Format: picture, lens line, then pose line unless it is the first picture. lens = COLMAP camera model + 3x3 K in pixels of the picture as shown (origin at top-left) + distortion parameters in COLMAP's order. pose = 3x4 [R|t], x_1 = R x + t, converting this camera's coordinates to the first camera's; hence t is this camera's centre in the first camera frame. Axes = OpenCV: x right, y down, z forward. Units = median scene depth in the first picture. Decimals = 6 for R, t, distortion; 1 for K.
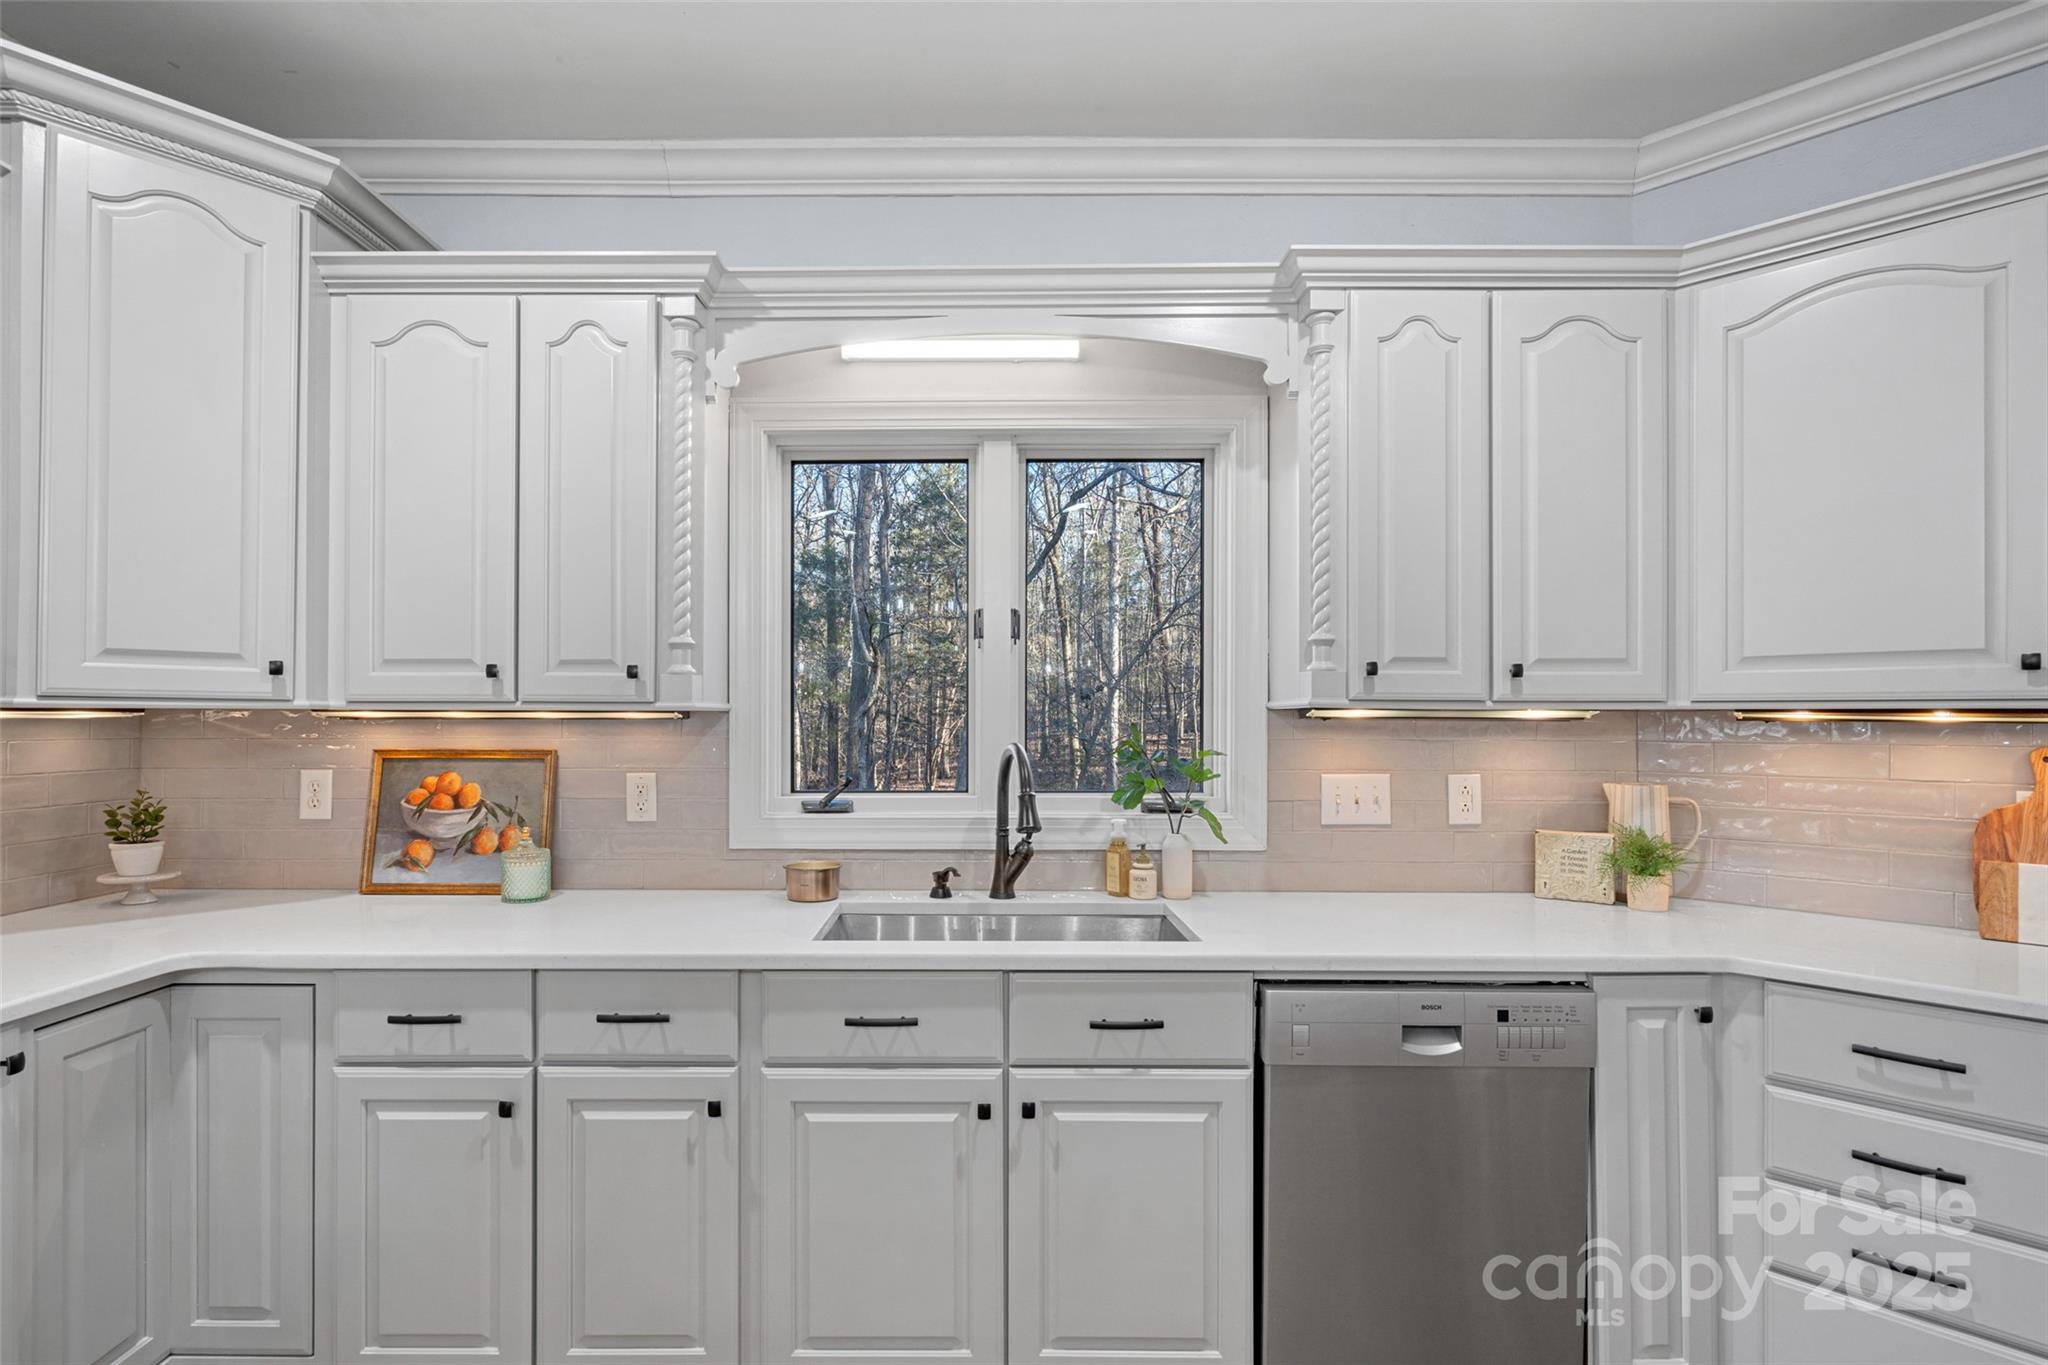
lens RADIAL K [[969.4, 0, 982.0], [0, 969.4, 708.4], [0, 0, 1]] dist [-0.004243, 0.000841]
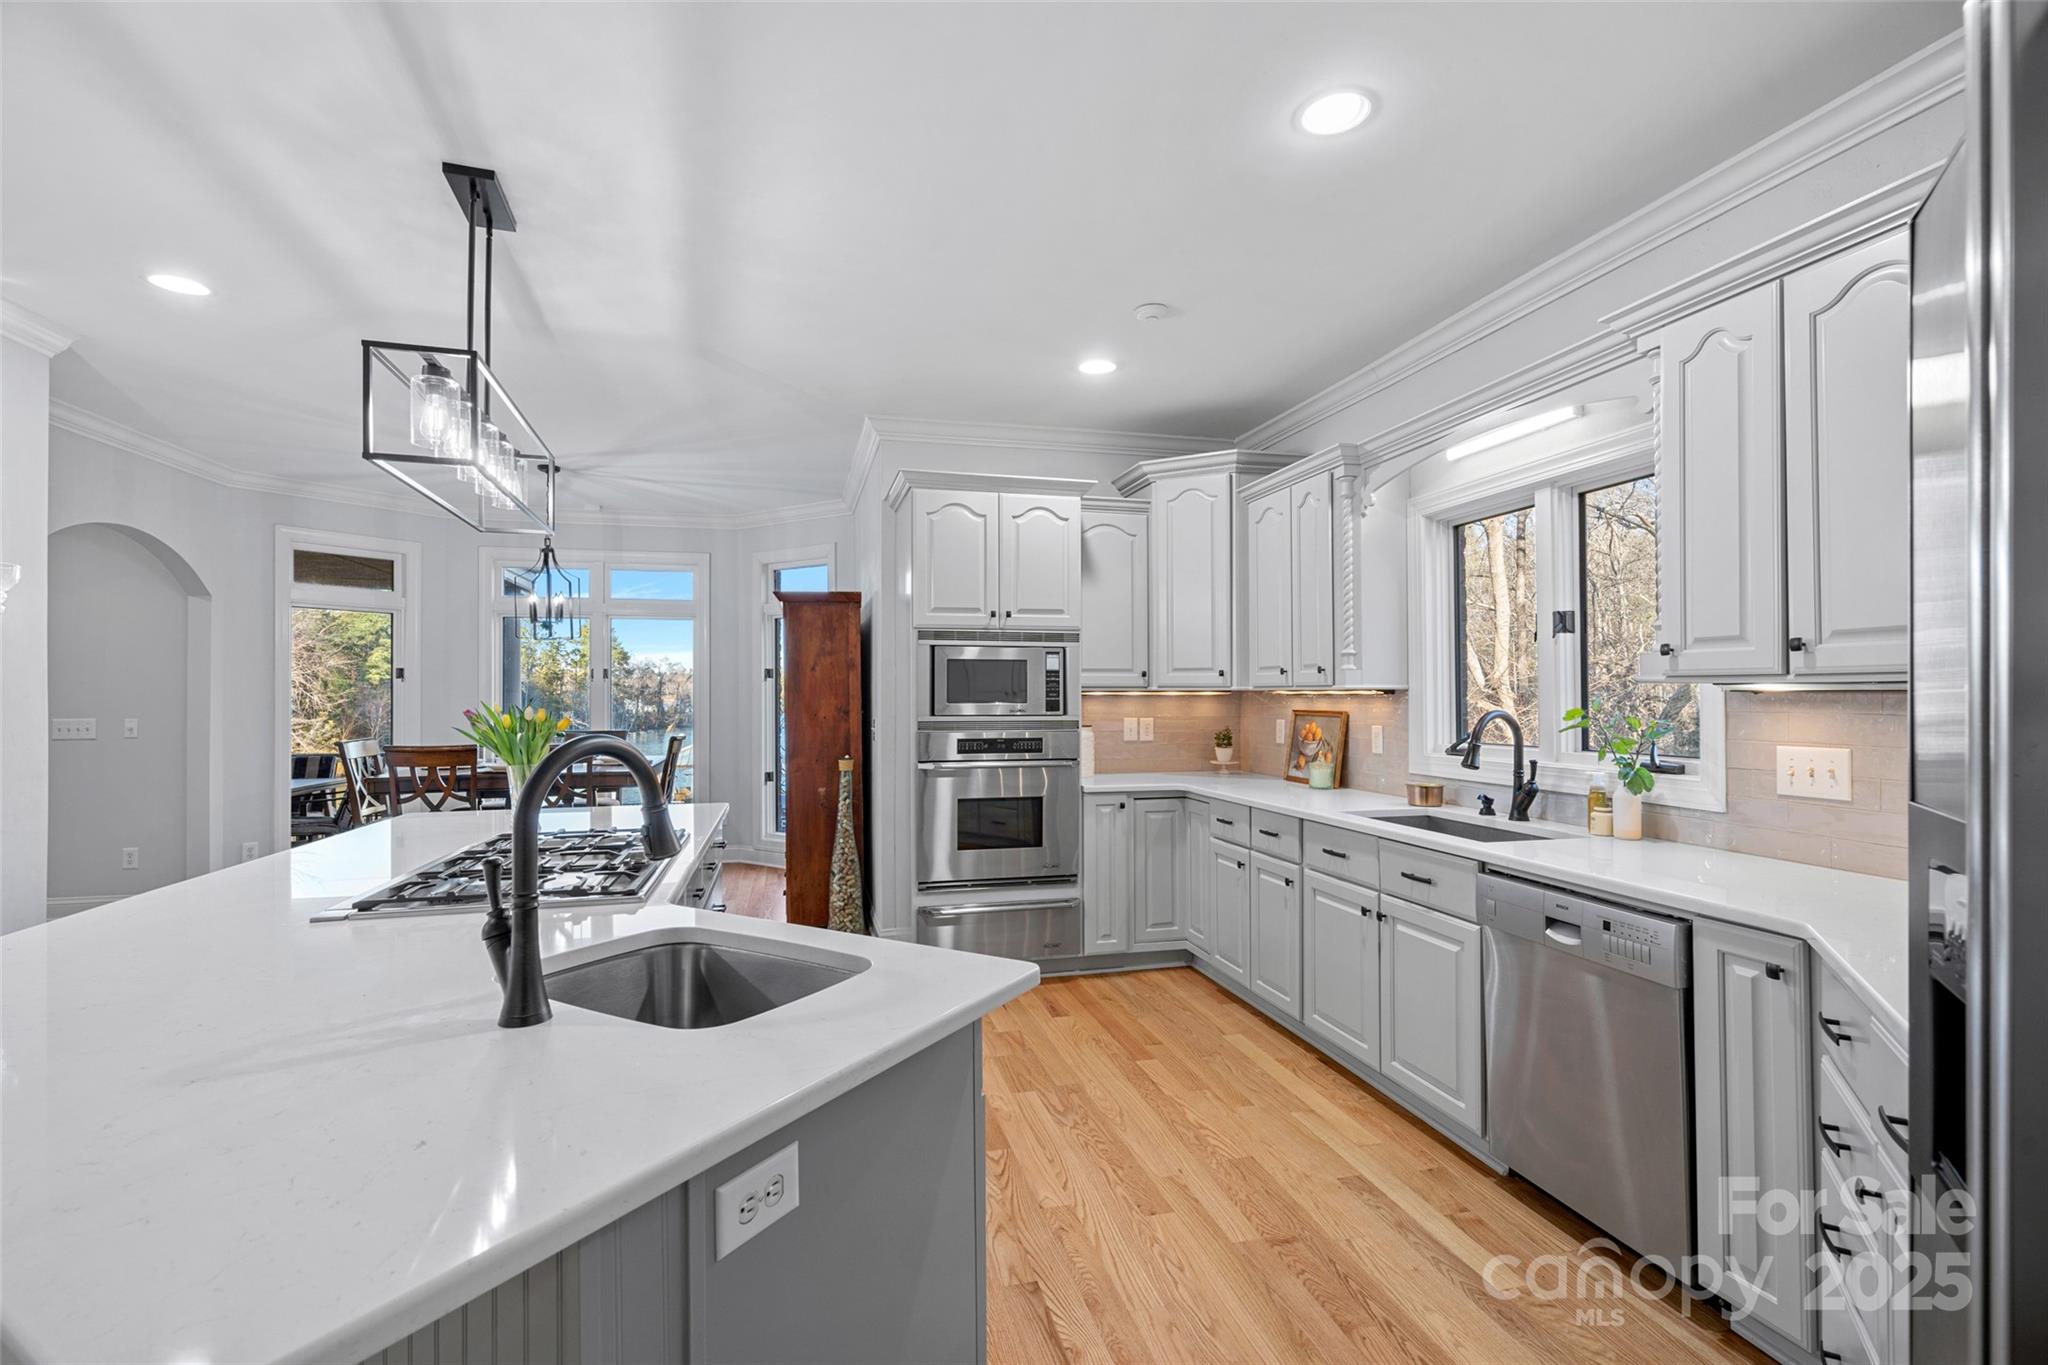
lens RADIAL K [[931.7, 0, 1028.6], [0, 931.7, 686.9], [0, 0, 1]] dist [-0.003513, 0.000232]
pose [[0.256176, -0.010632, -0.966572, 1.168033], [0.008971, 0.999923, -0.008621, 0.006390], [0.966588, -0.006463, 0.256252, -0.033617]]
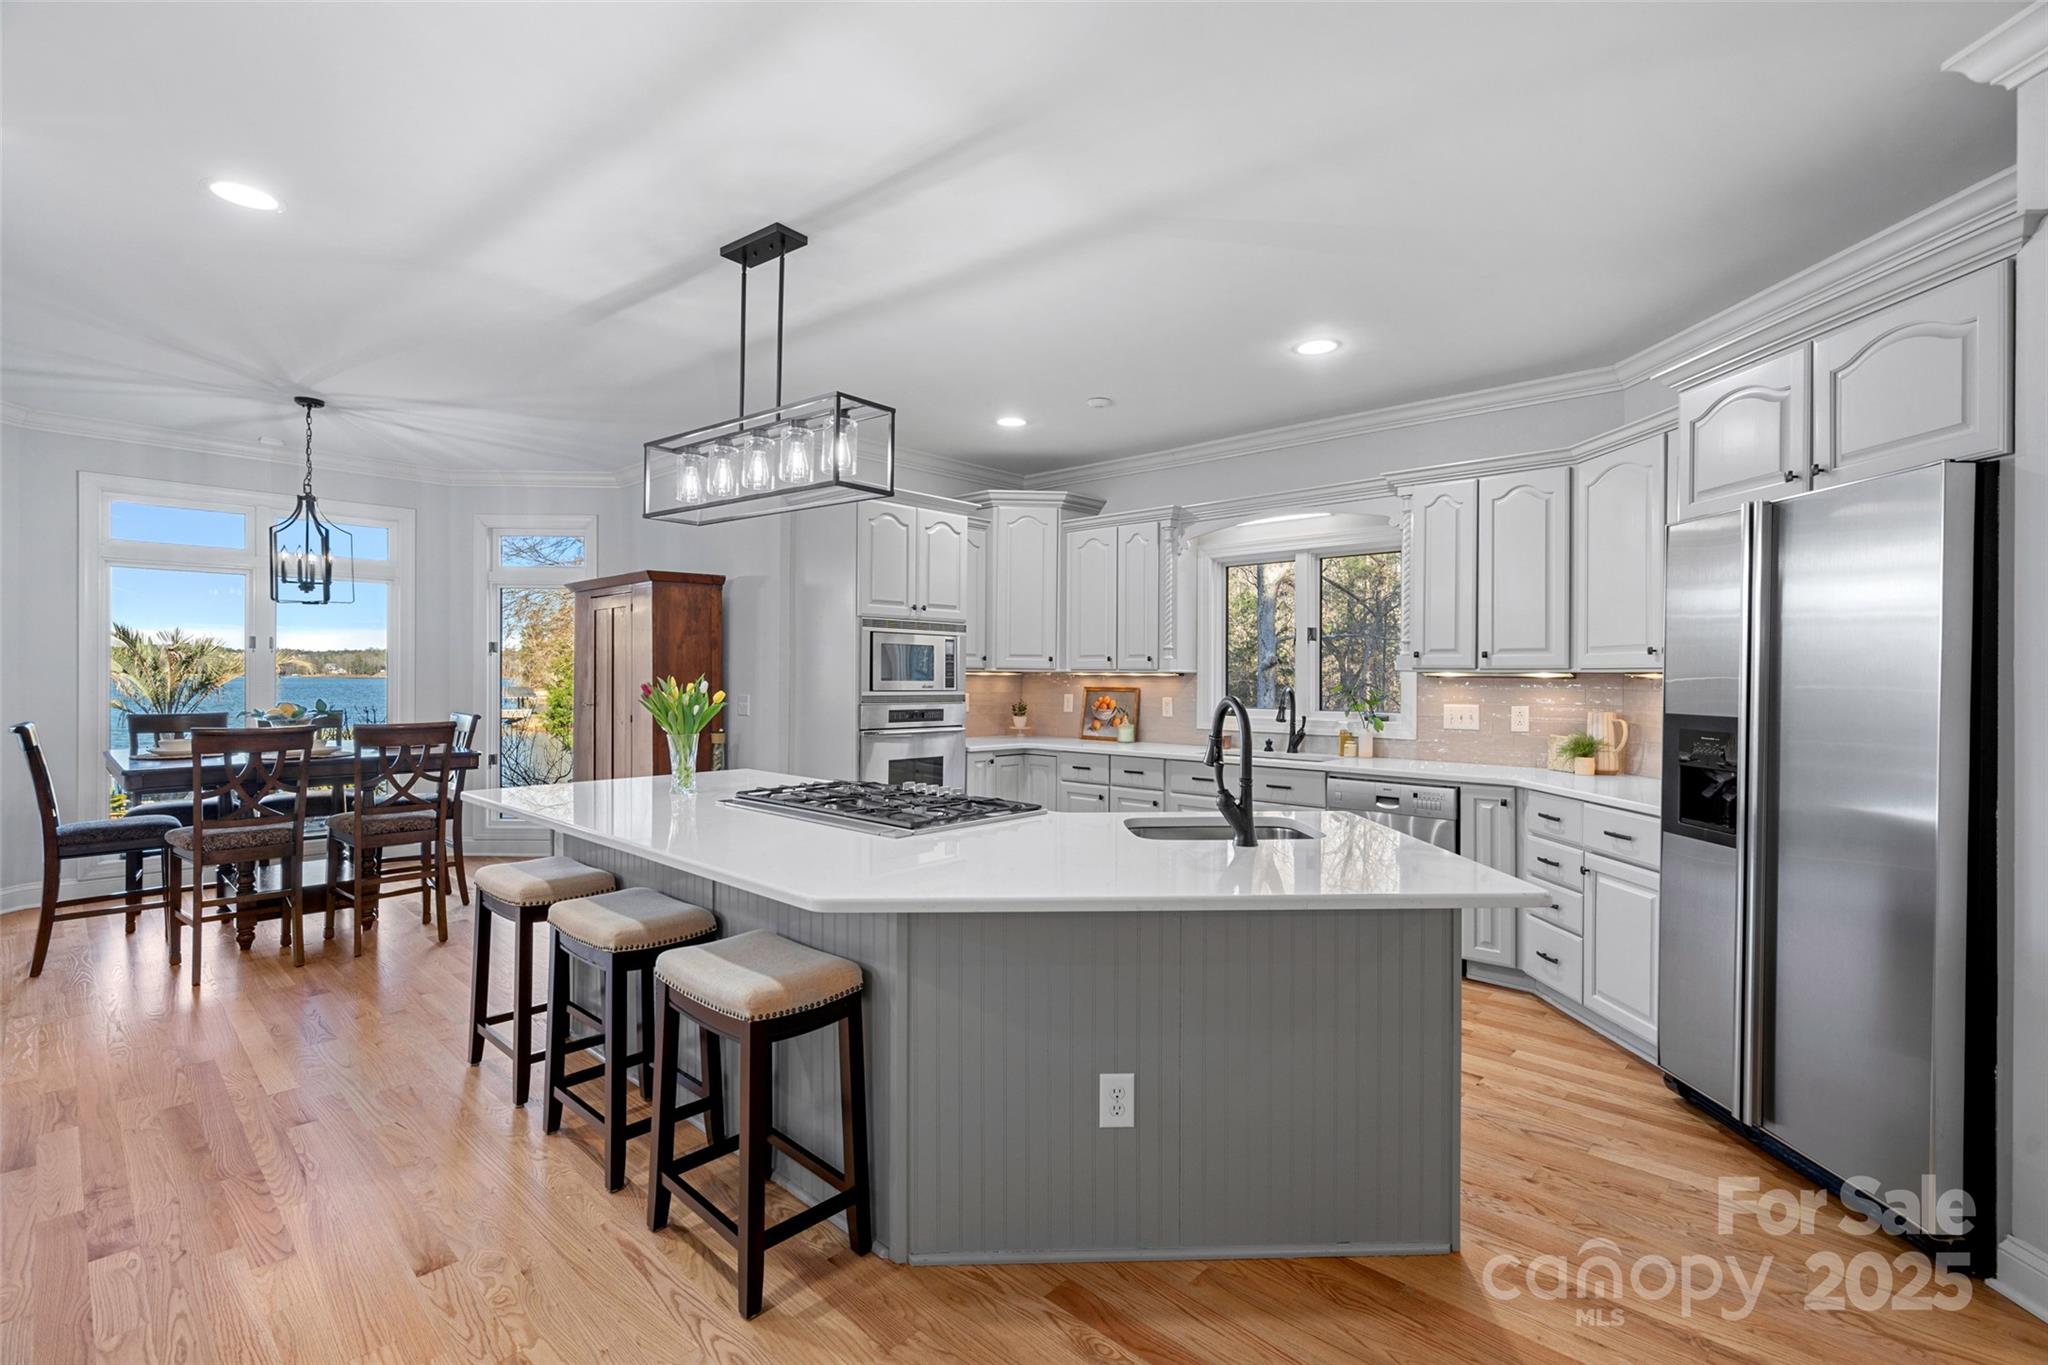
lens RADIAL K [[931.7, 0, 1034.1], [0, 931.7, 677.3], [0, 0, 1]] dist [-0.003513, 0.000232]
pose [[0.740543, 0.003854, -0.671998, 1.086409], [-0.001301, 0.999990, 0.004302, 0.004124], [0.672007, -0.002311, 0.740541, -1.096668]]
